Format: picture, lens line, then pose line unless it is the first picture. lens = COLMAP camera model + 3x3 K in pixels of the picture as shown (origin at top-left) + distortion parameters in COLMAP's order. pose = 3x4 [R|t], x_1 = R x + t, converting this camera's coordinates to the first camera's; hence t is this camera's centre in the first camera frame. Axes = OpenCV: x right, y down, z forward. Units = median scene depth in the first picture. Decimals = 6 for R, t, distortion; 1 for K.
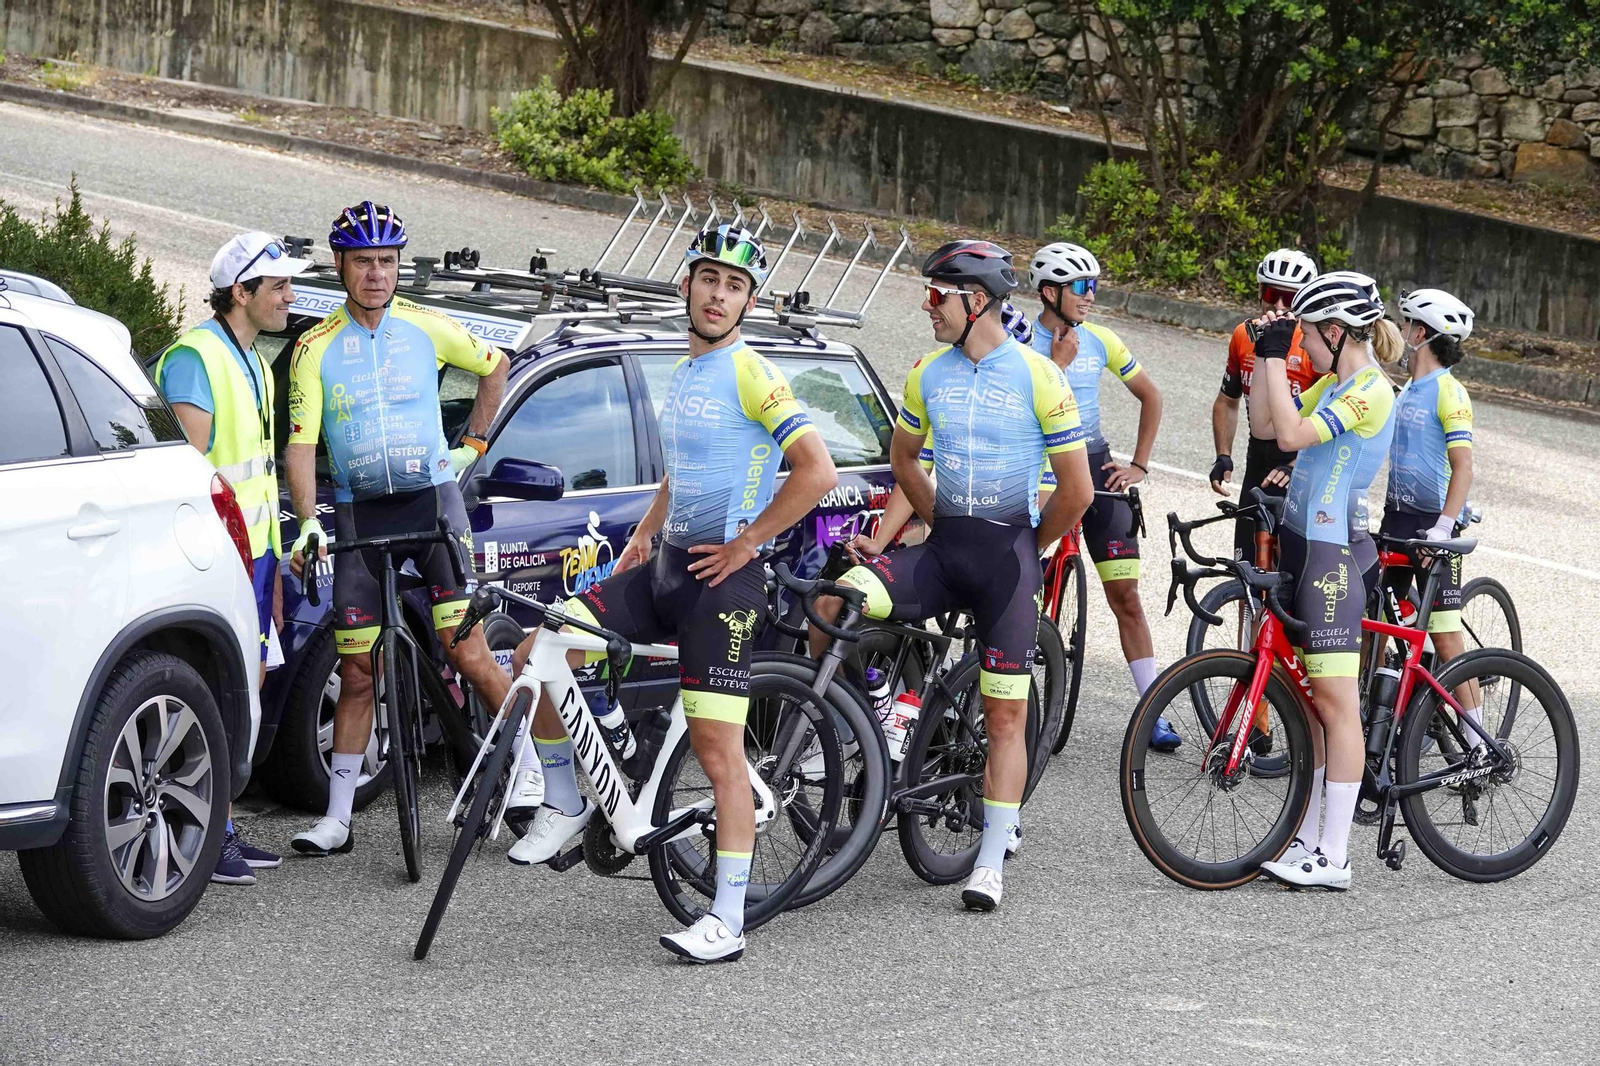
lens RADIAL K [[5833.4, 0, 800.6], [0, 5833.4, 533.3], [0, 0, 1]] dist [0.054325, -0.991938]
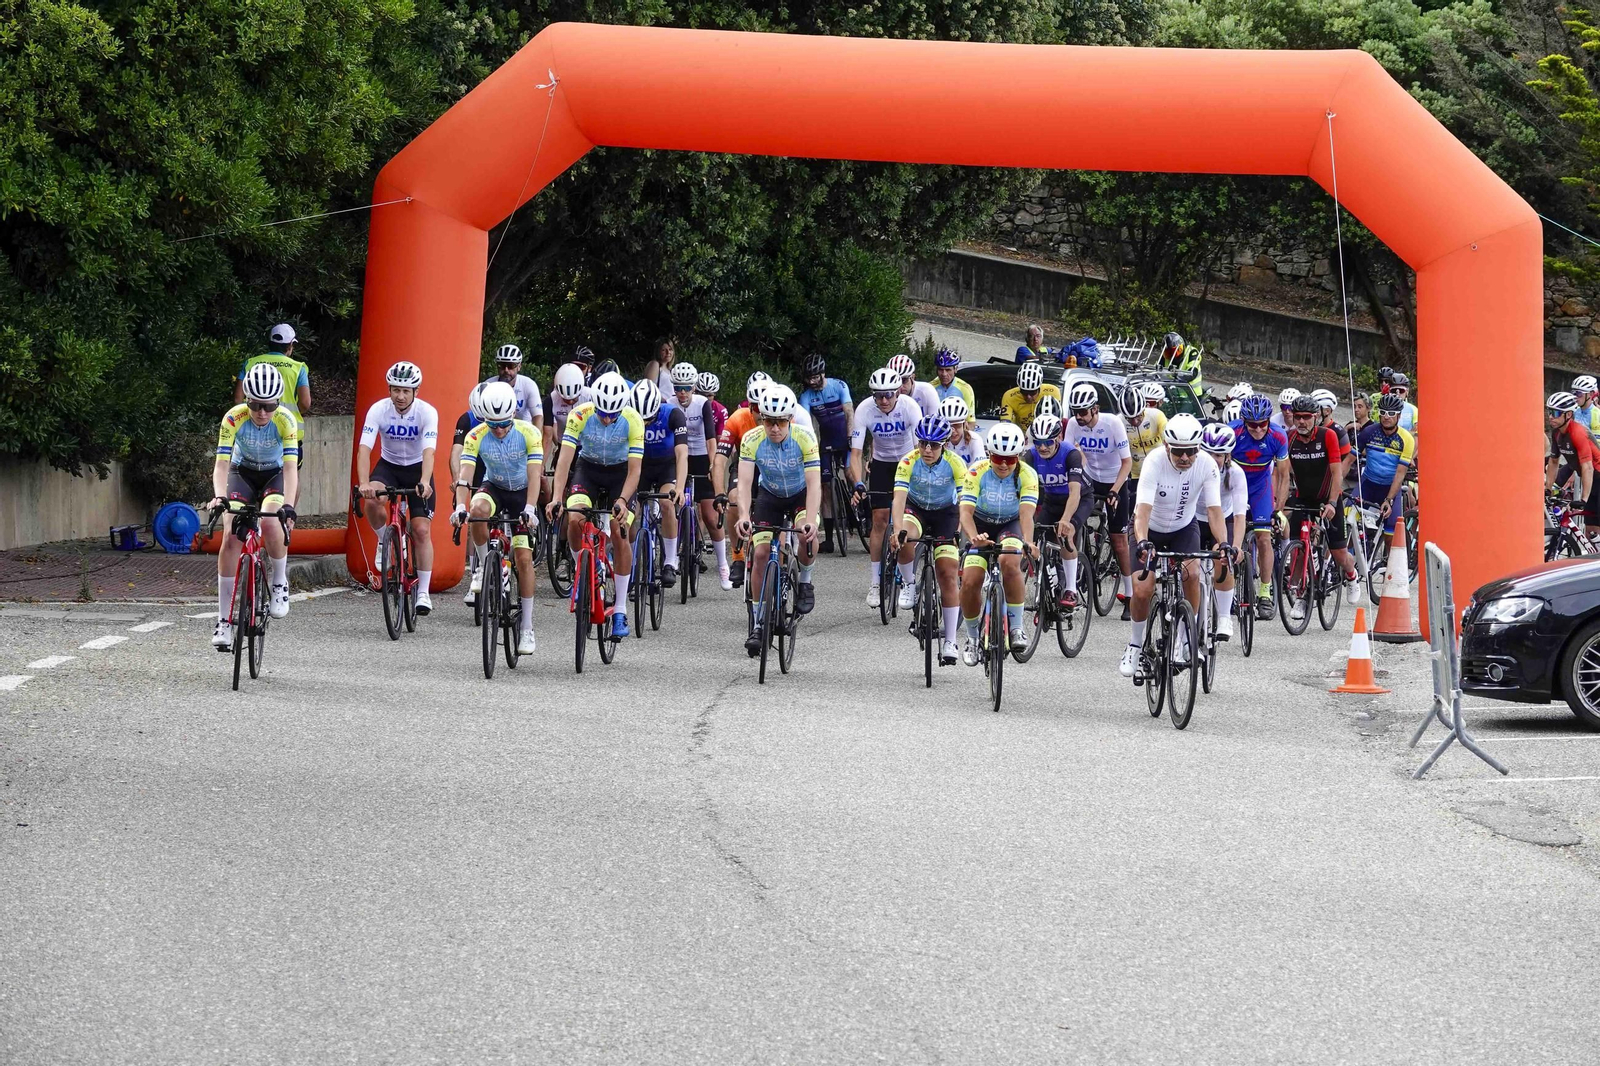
lens RADIAL K [[5579.7, 0, 800.0], [0, 5579.7, 533.0], [0, 0, 1]] dist [0.059488, -2.009013]
pose [[0.993738, -0.013122, 0.110964, -0.274300], [0.012697, 0.999909, 0.004536, 0.017854], [-0.111014, -0.003098, 0.993814, -1.025243]]
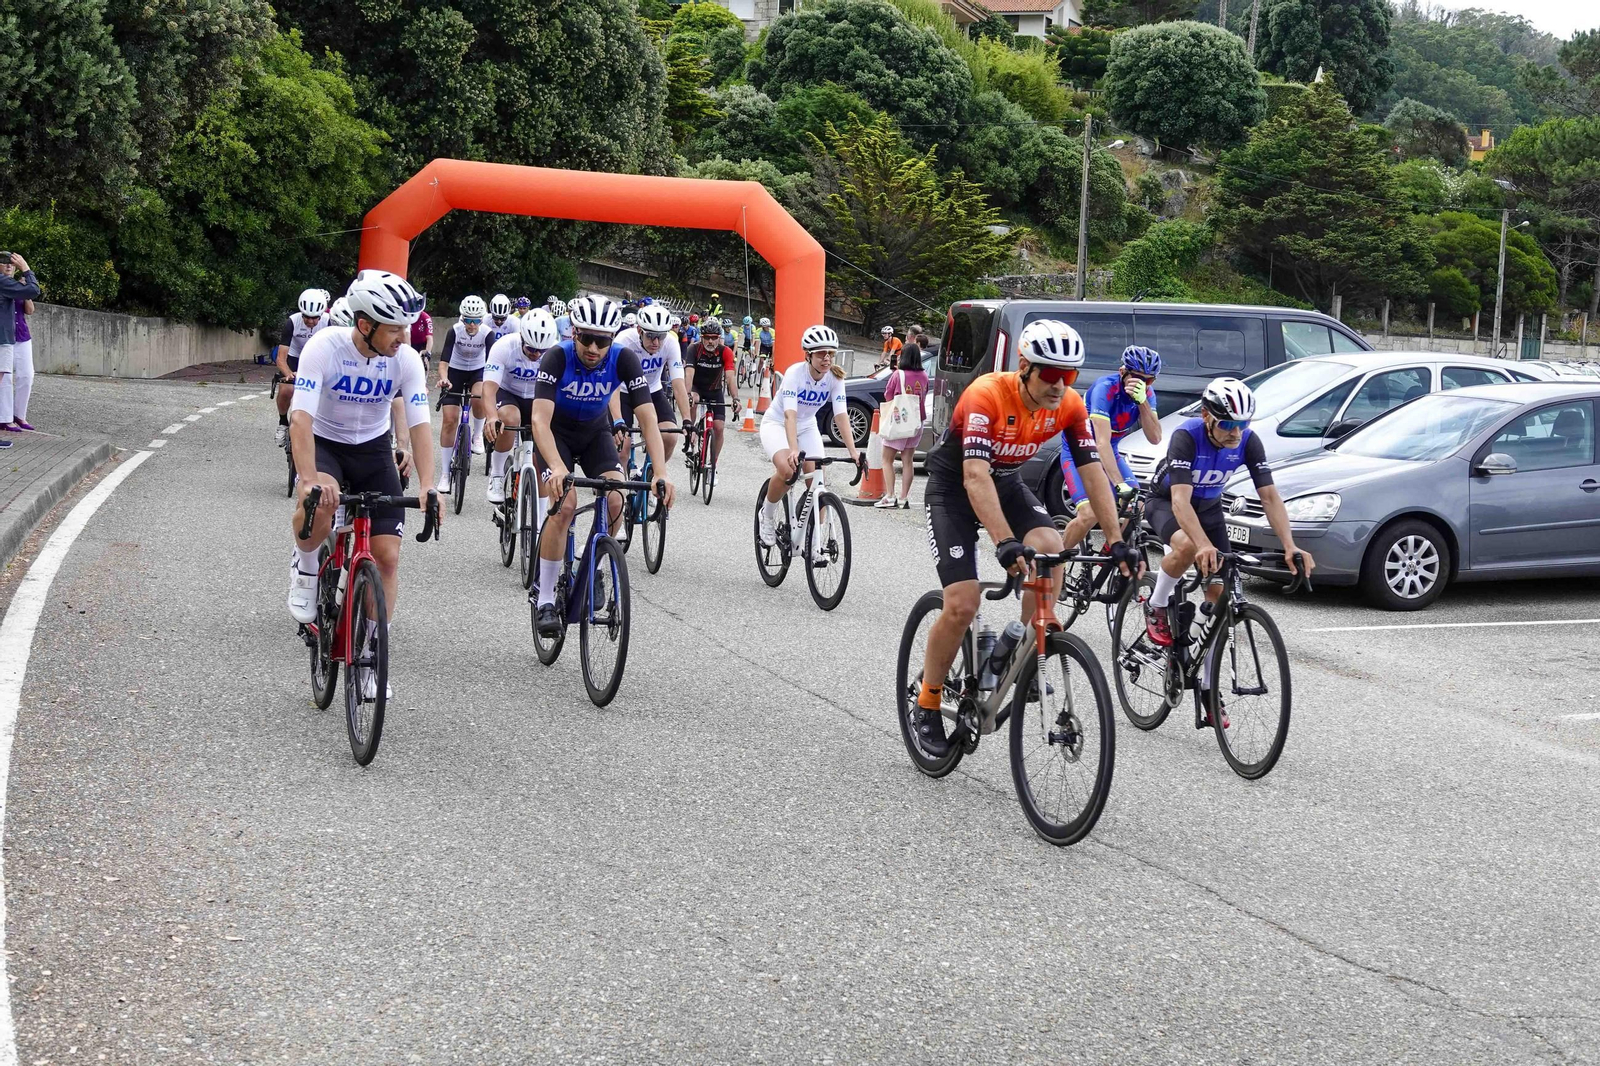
lens RADIAL K [[2164.2, 0, 799.7], [0, 2164.2, 528.0], [0, 0, 1]] dist [0.009298, -0.029586]
pose [[0.973264, -0.000705, 0.229687, -0.271070], [-0.016101, 0.997326, 0.071290, 0.023780], [-0.229123, -0.073082, 0.970650, -1.020070]]
